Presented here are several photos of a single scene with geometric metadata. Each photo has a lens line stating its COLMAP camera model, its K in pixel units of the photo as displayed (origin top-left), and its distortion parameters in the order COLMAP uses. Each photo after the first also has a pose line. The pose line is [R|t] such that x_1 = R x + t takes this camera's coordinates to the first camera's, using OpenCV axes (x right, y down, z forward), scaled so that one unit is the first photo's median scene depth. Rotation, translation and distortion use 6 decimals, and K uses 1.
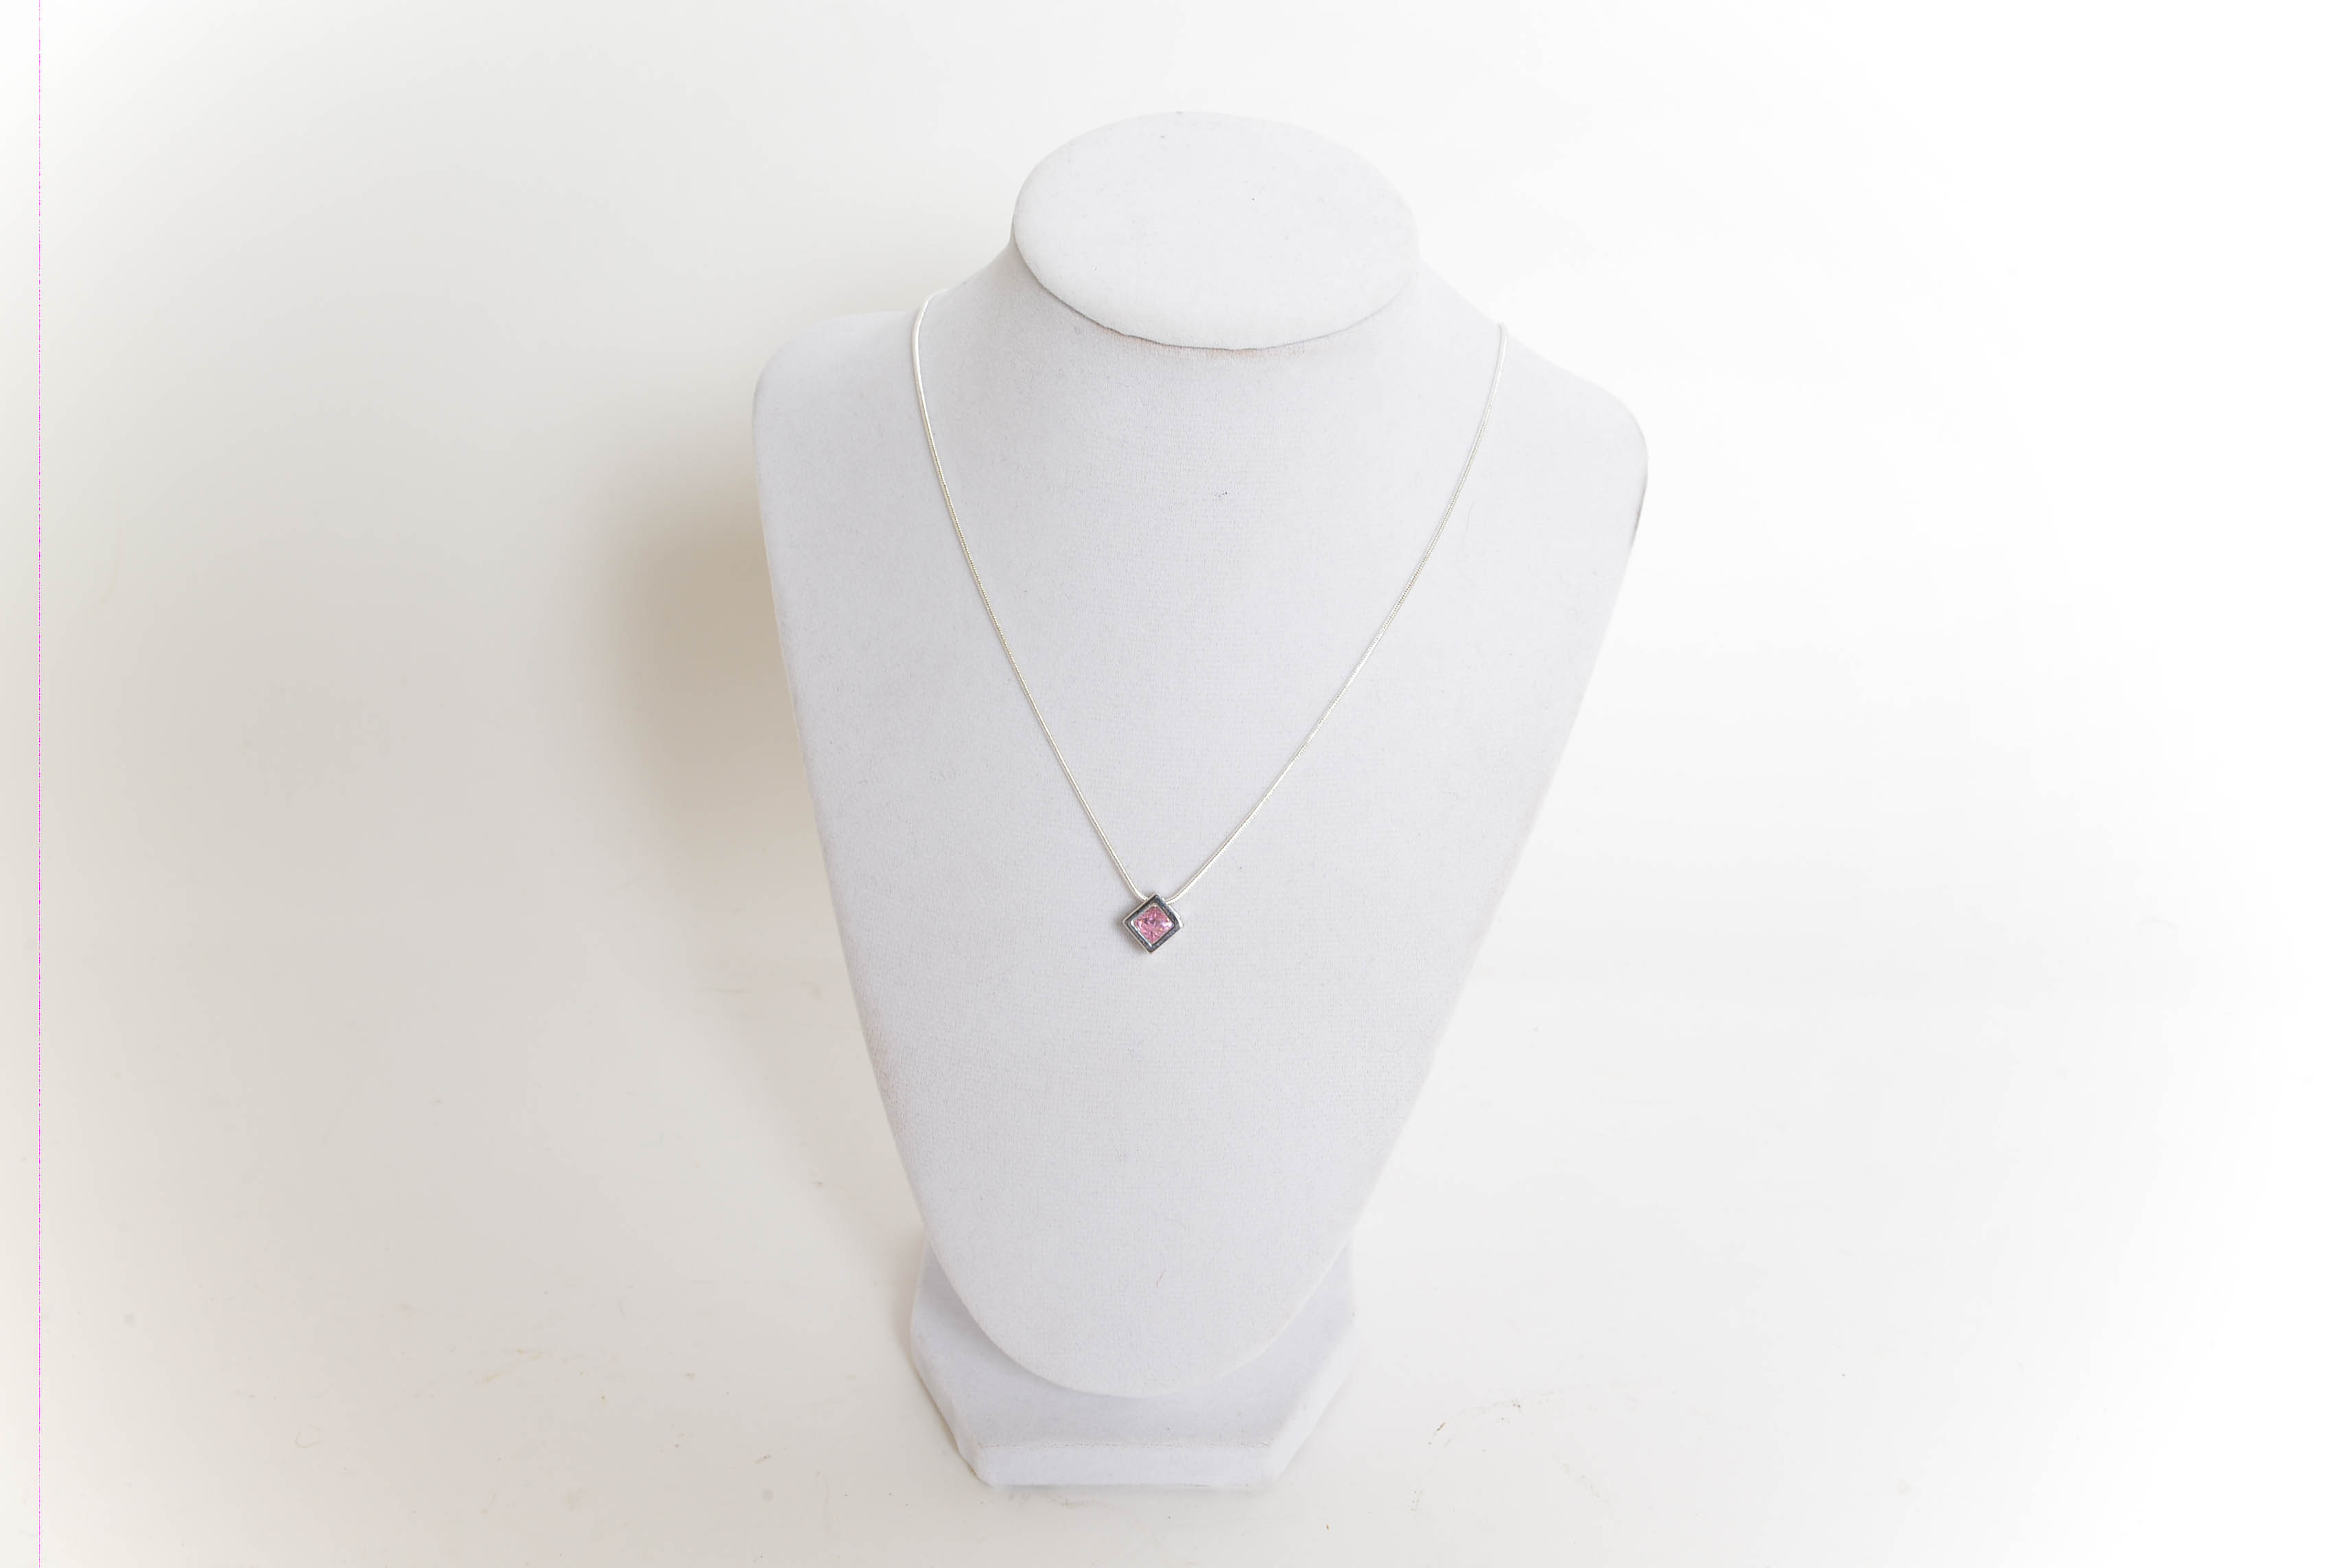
lens RADIAL K [[2828.2, 0, 1175.0], [0, 2828.2, 784.0], [0, 0, 1]] dist [-0.000656, 0.000596]
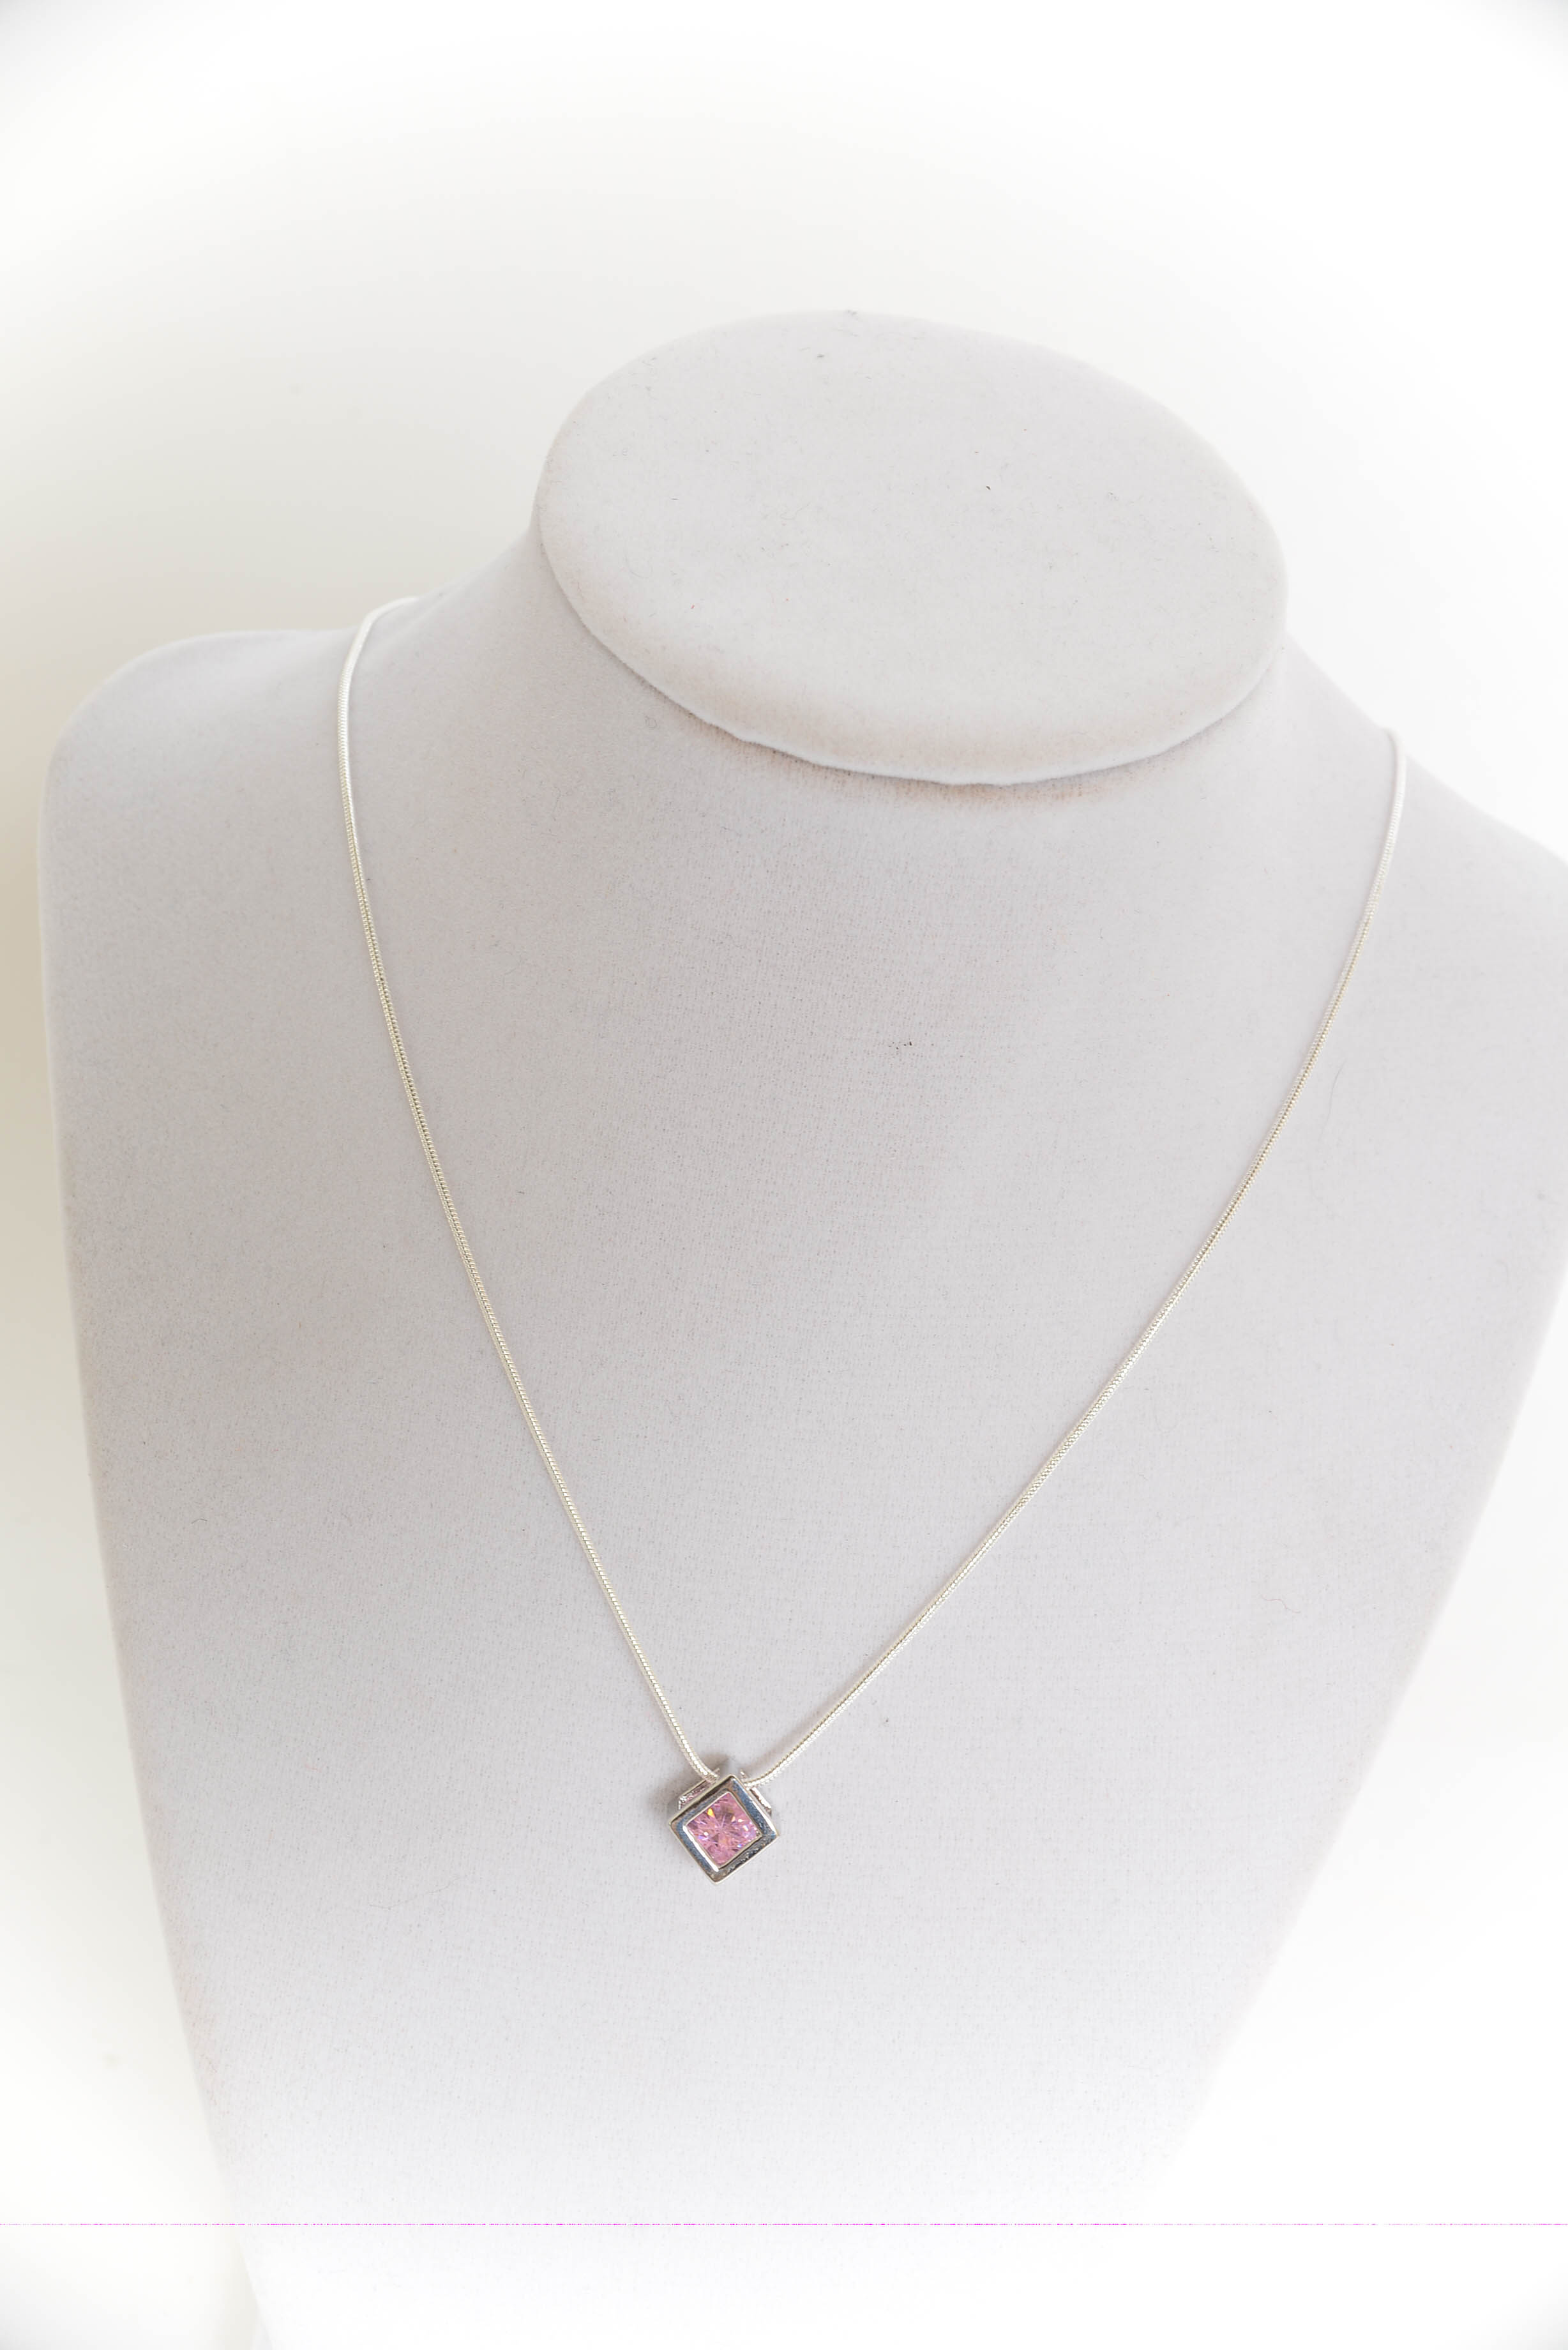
lens RADIAL K [[3322.2, 0, 784.0], [0, 3322.2, 1175.0], [0, 0, 1]] dist [-0.000665, 0.021984]
pose [[0.997226, 0.058350, 0.046215, -0.032195], [-0.059814, 0.997729, 0.030966, -0.093830], [-0.044304, -0.033644, 0.998451, 0.365092]]
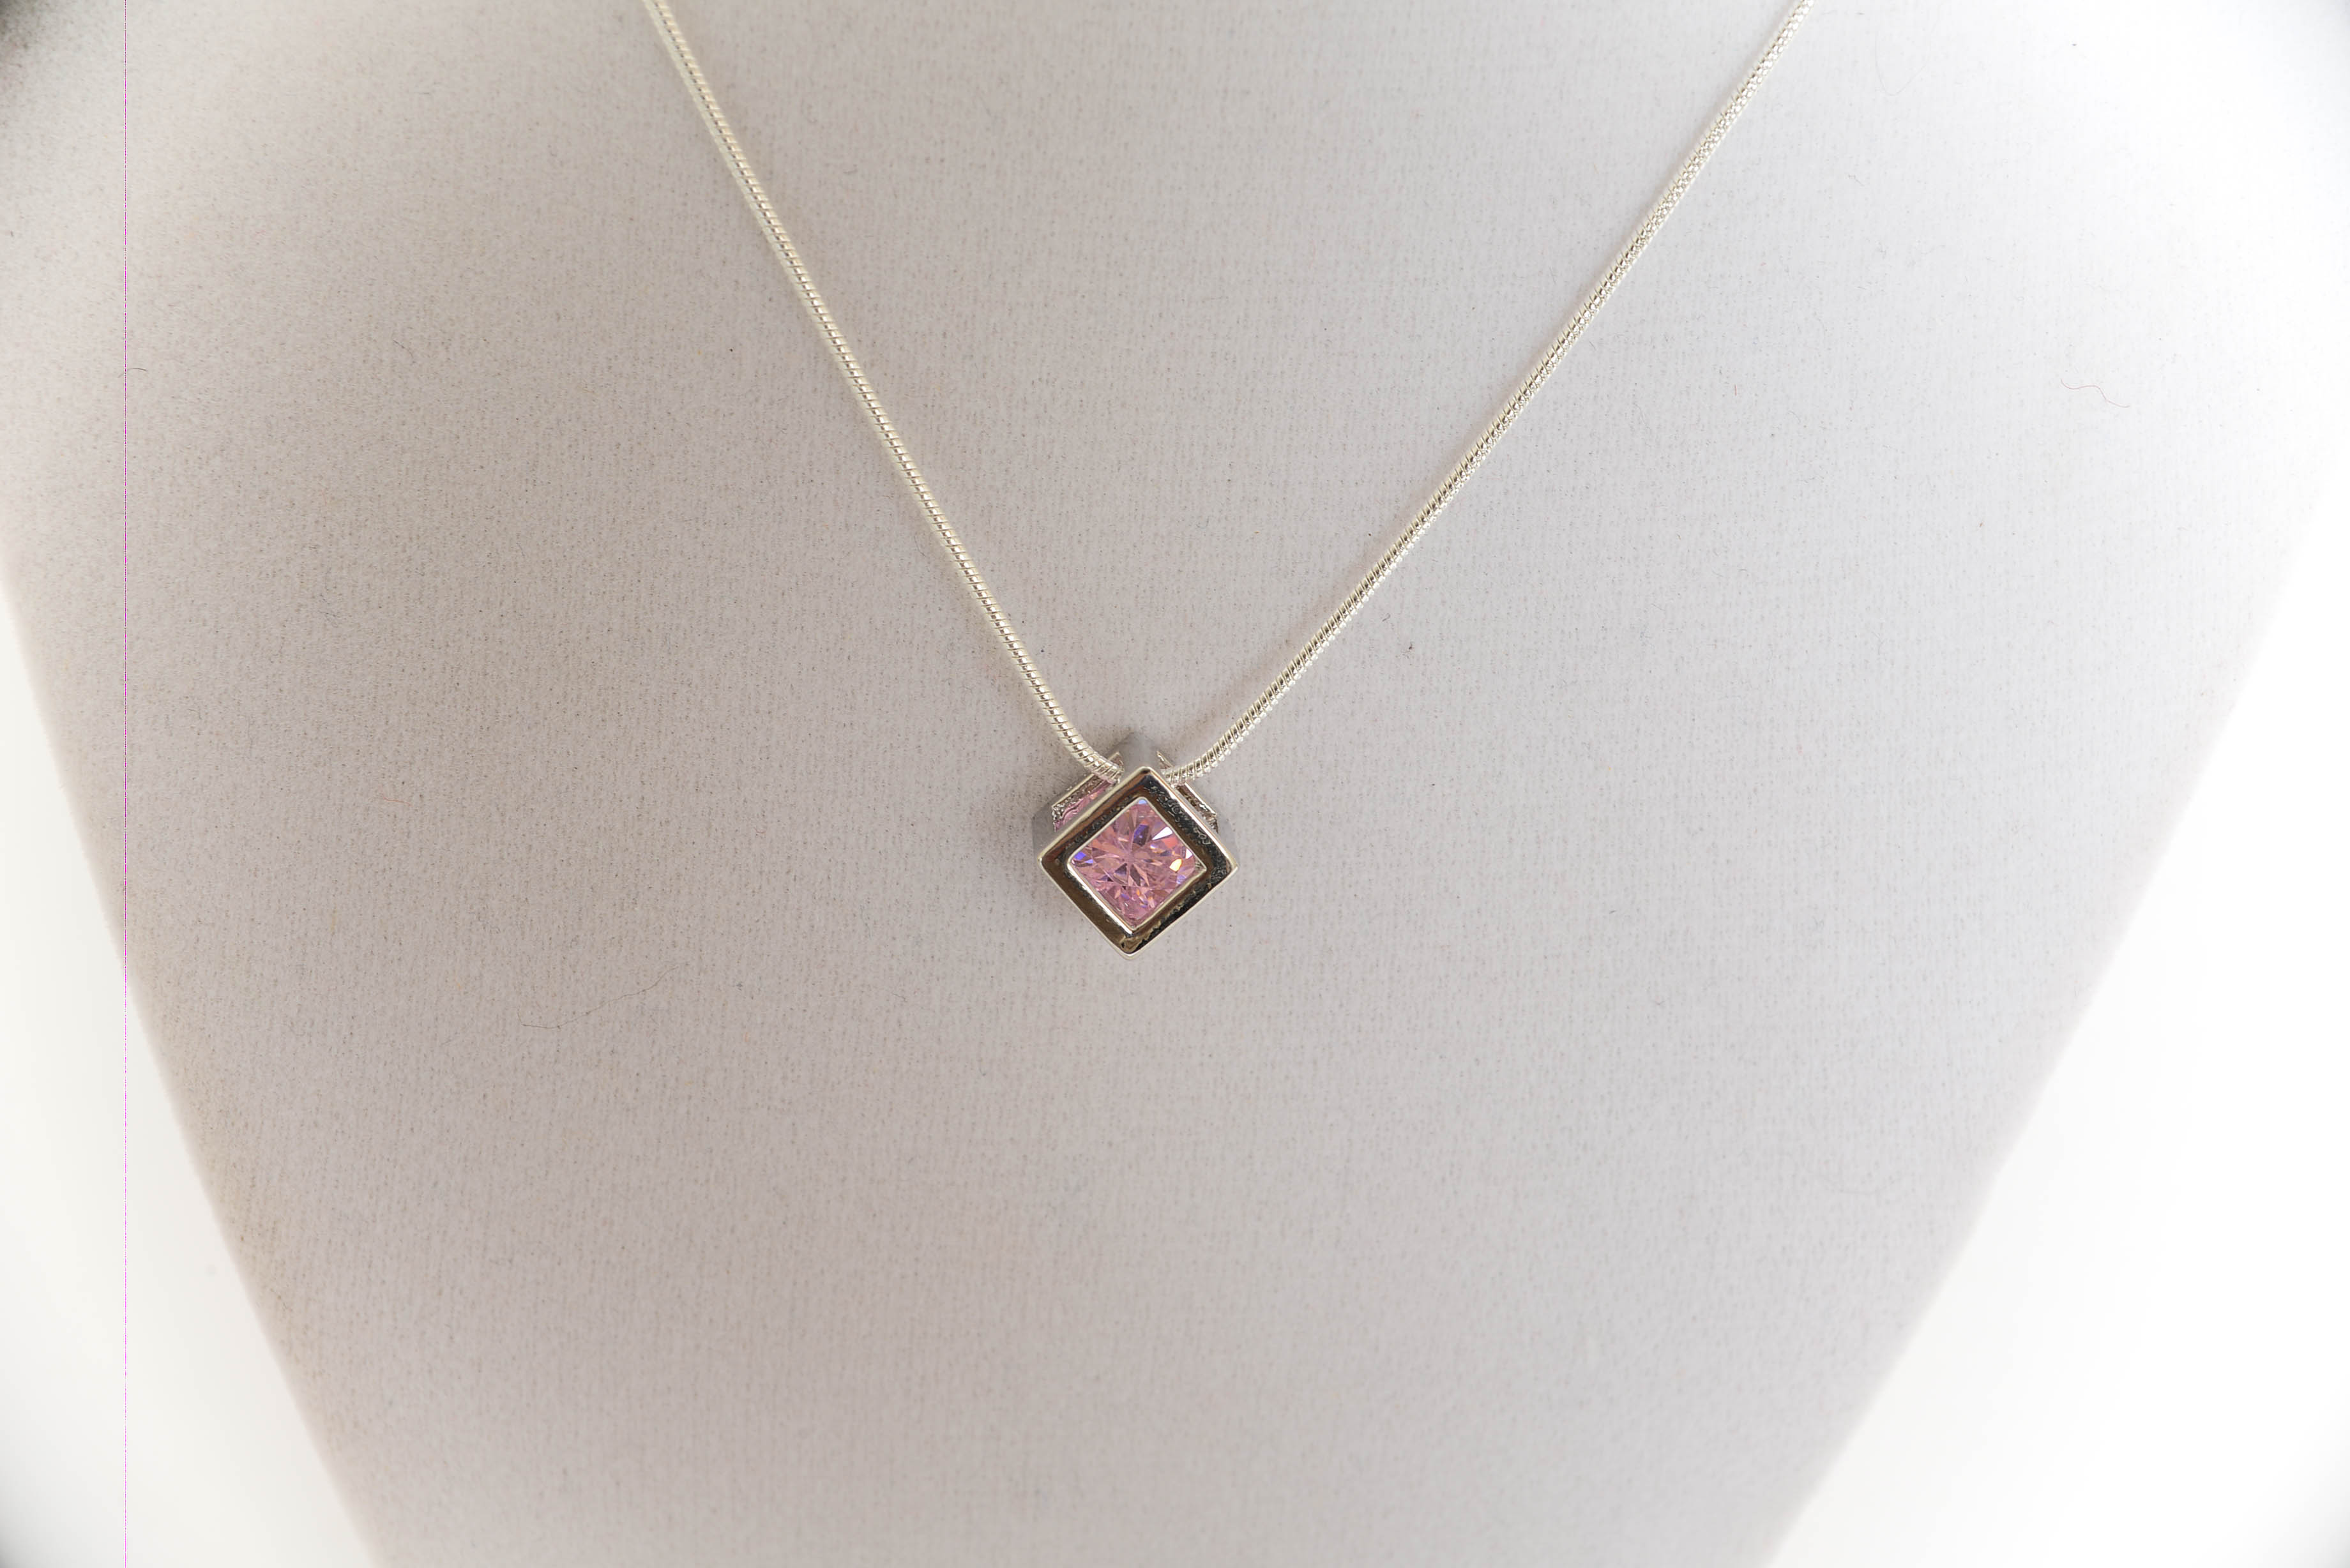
lens RADIAL K [[3411.1, 0, 1175.0], [0, 3411.1, 784.0], [0, 0, 1]] dist [0.013892, 0.019385]
pose [[0.996661, -0.021664, 0.078724, -0.031481], [0.000209, 0.964835, 0.262857, -0.053085], [-0.081651, -0.261963, 0.961618, 0.643056]]
